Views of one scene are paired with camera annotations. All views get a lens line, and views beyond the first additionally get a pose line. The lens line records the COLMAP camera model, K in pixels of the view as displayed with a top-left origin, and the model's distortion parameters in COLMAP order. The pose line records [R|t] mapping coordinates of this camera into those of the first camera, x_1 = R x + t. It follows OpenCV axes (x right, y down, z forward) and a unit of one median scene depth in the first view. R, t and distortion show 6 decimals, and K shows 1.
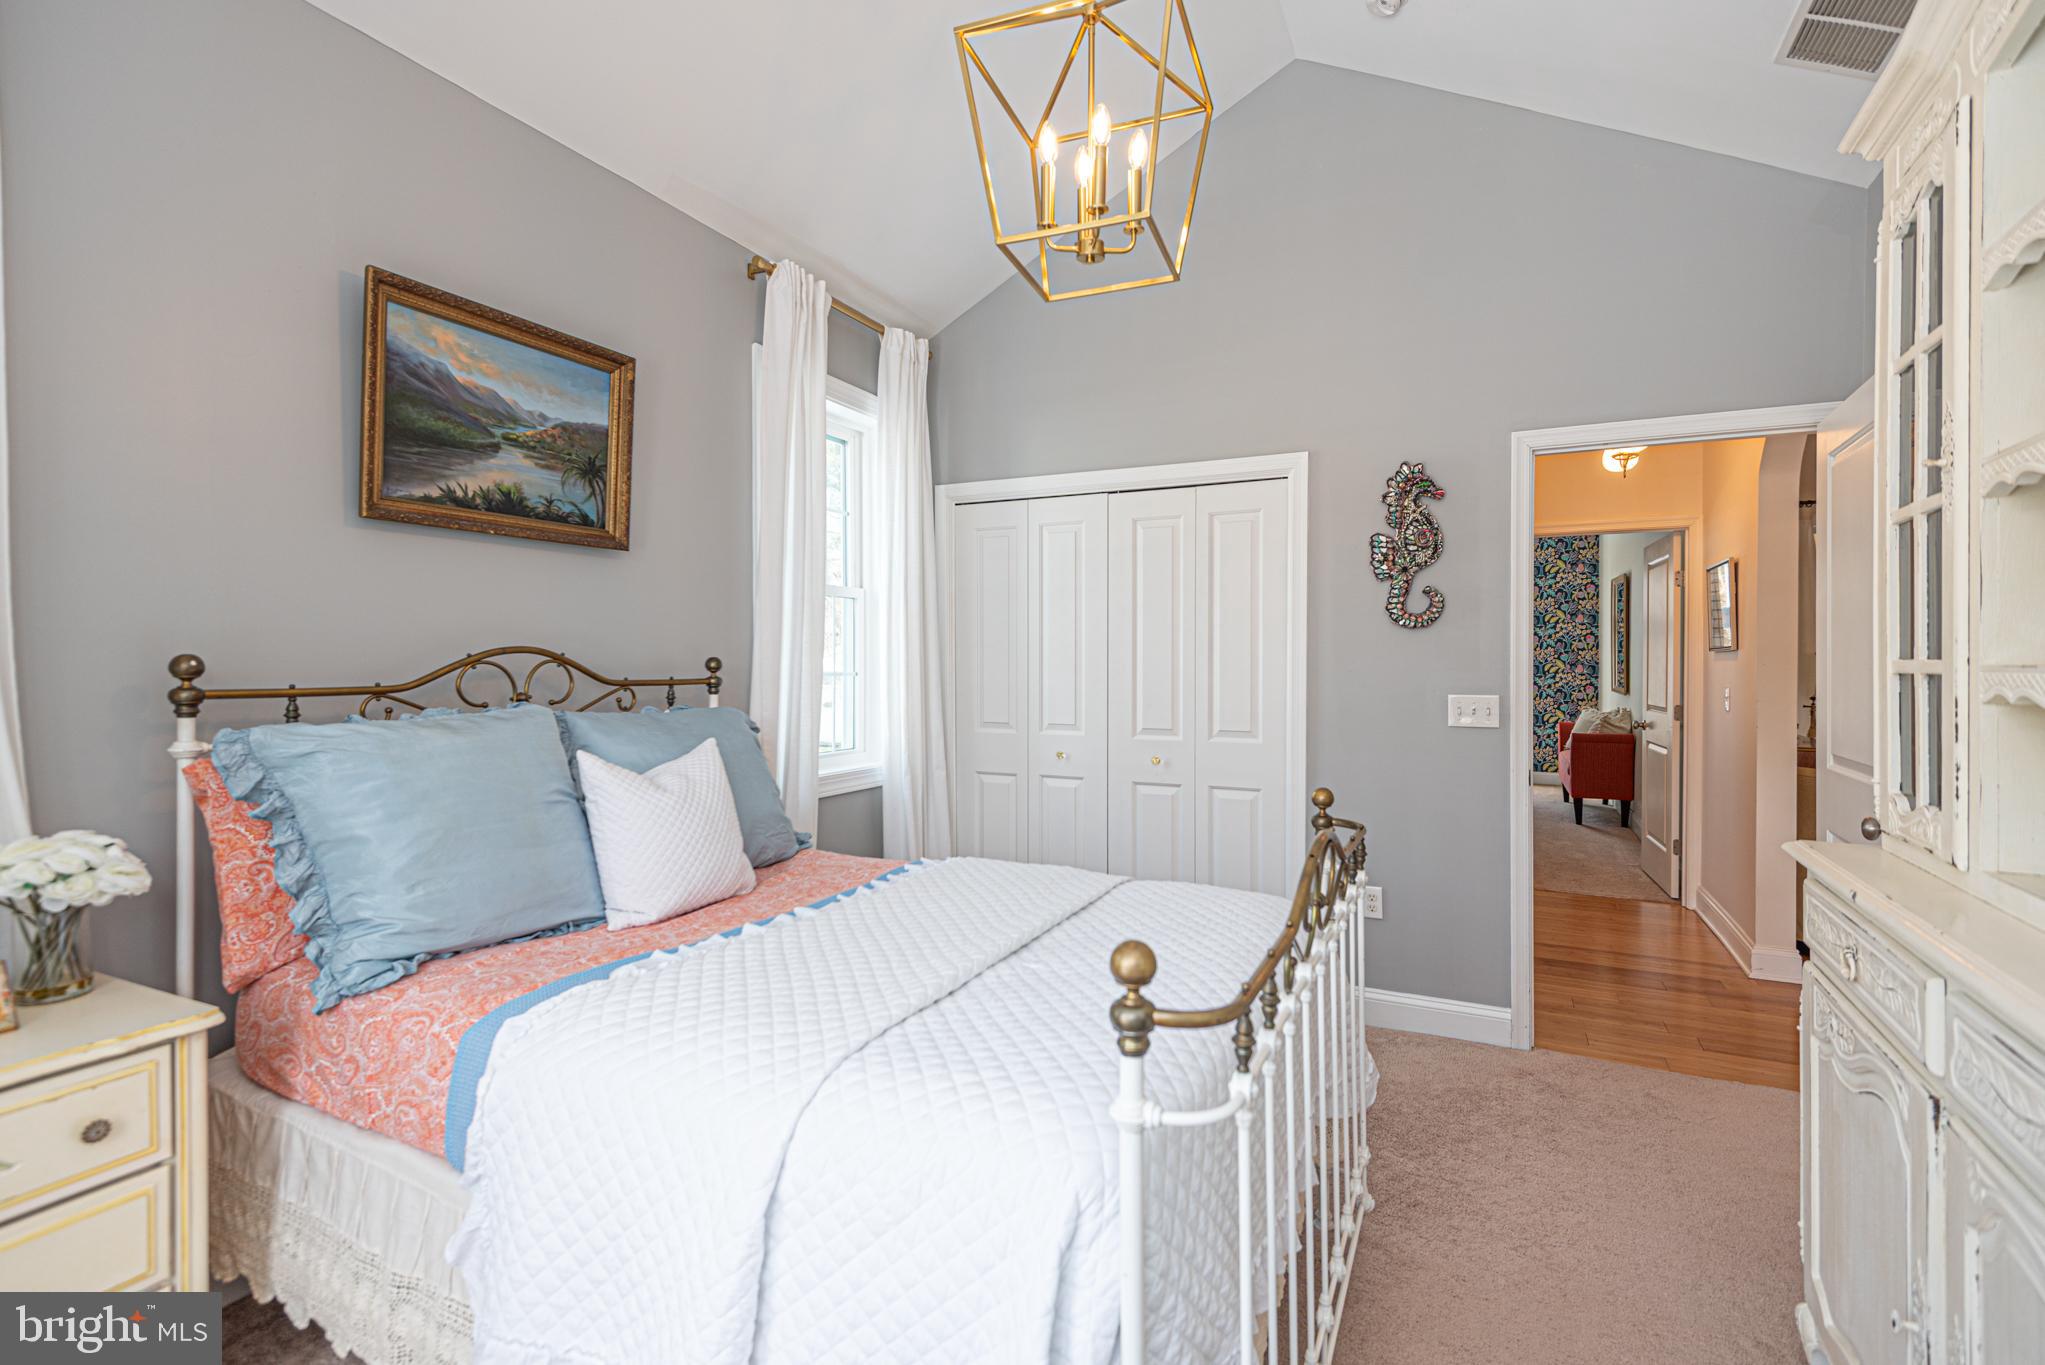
lens RADIAL K [[928.7, 0, 1022.5], [0, 928.7, 682.5], [0, 0, 1]] dist [0.032614, -0.018956]
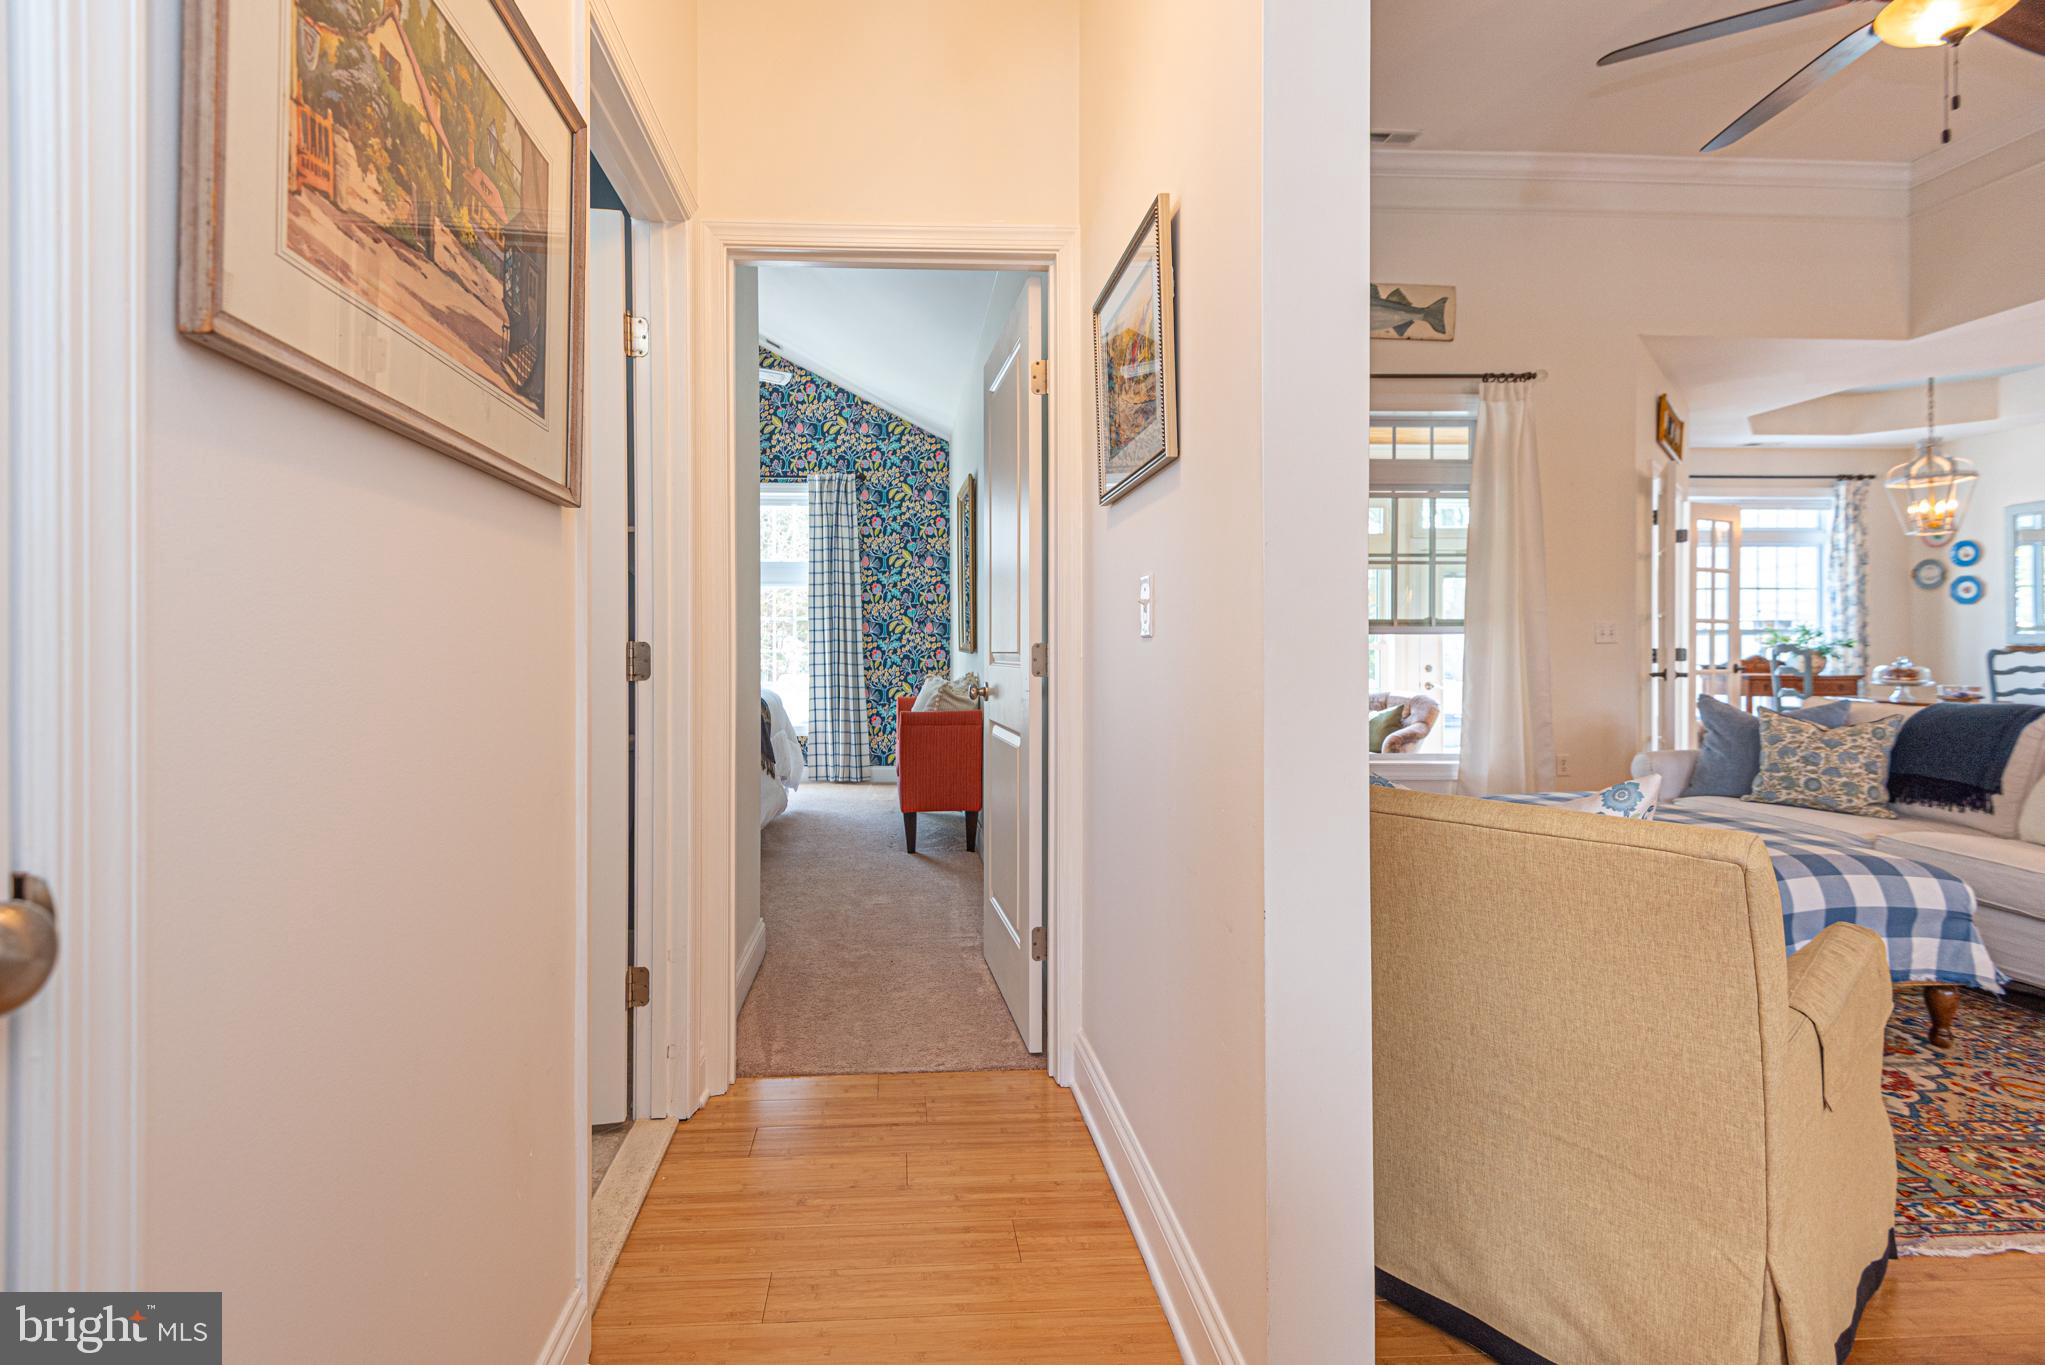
lens RADIAL K [[928.7, 0, 1022.5], [0, 928.7, 682.5], [0, 0, 1]] dist [0.032614, -0.018956]
pose [[0.824877, -0.014191, 0.565134, 0.294964], [0.006944, 0.999864, 0.014973, 0.025123], [-0.565270, -0.008426, 0.824863, 0.427695]]
